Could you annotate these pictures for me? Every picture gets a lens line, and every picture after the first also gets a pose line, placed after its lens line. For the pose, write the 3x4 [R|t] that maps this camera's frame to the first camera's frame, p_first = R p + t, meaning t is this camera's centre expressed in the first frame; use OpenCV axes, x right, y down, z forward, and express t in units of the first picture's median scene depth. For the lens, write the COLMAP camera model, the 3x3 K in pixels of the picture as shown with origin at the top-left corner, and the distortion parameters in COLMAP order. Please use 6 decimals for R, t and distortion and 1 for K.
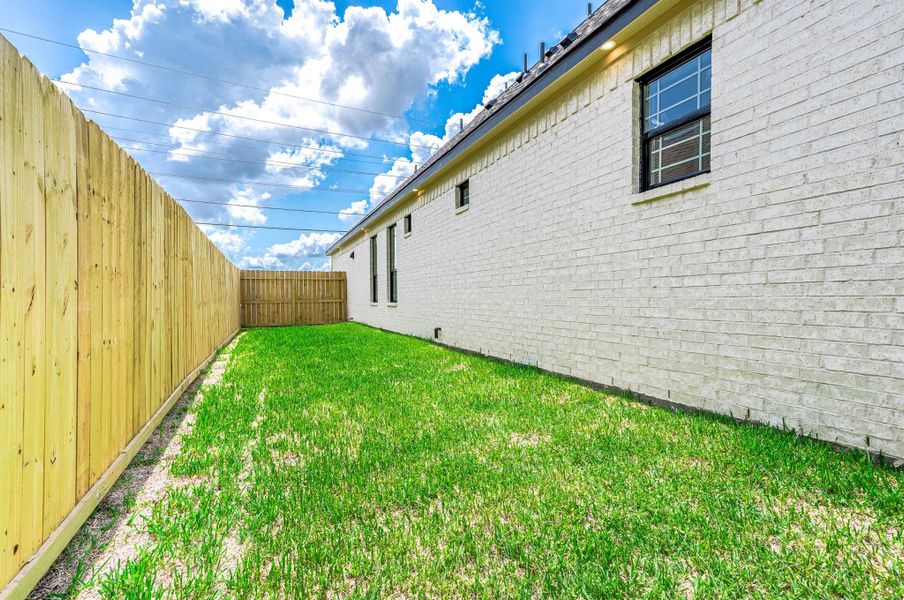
lens RADIAL K [[383.8, 0, 451.7], [0, 383.8, 293.5], [0, 0, 1]] dist [0.004814, 0.000343]
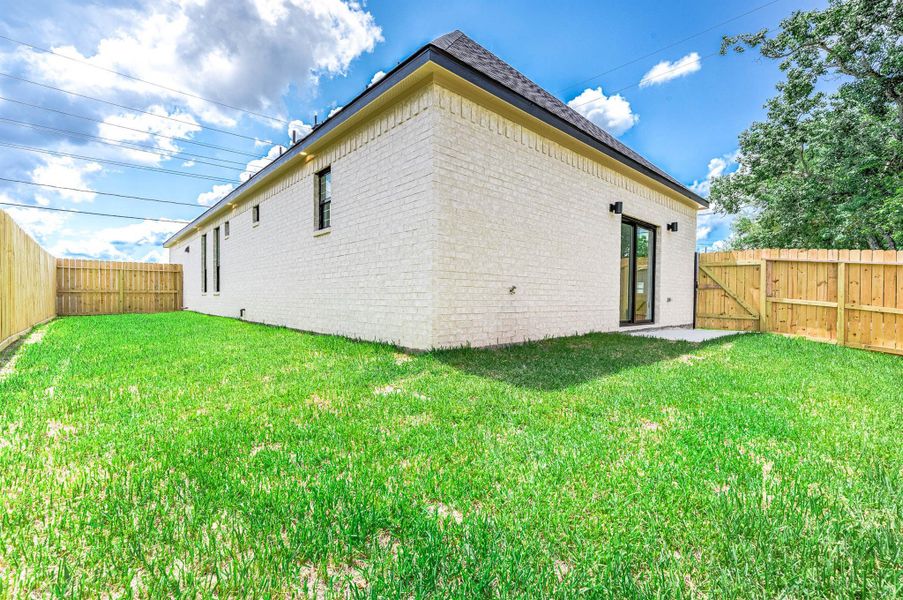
lens RADIAL K [[388.6, 0, 451.1], [0, 388.6, 294.2], [0, 0, 1]] dist [0.011977, 0.000378]
pose [[0.958628, 0.012893, 0.284369, 0.135749], [-0.014921, 0.999876, 0.004968, 0.009790], [-0.284270, -0.009005, 0.958702, -0.259654]]
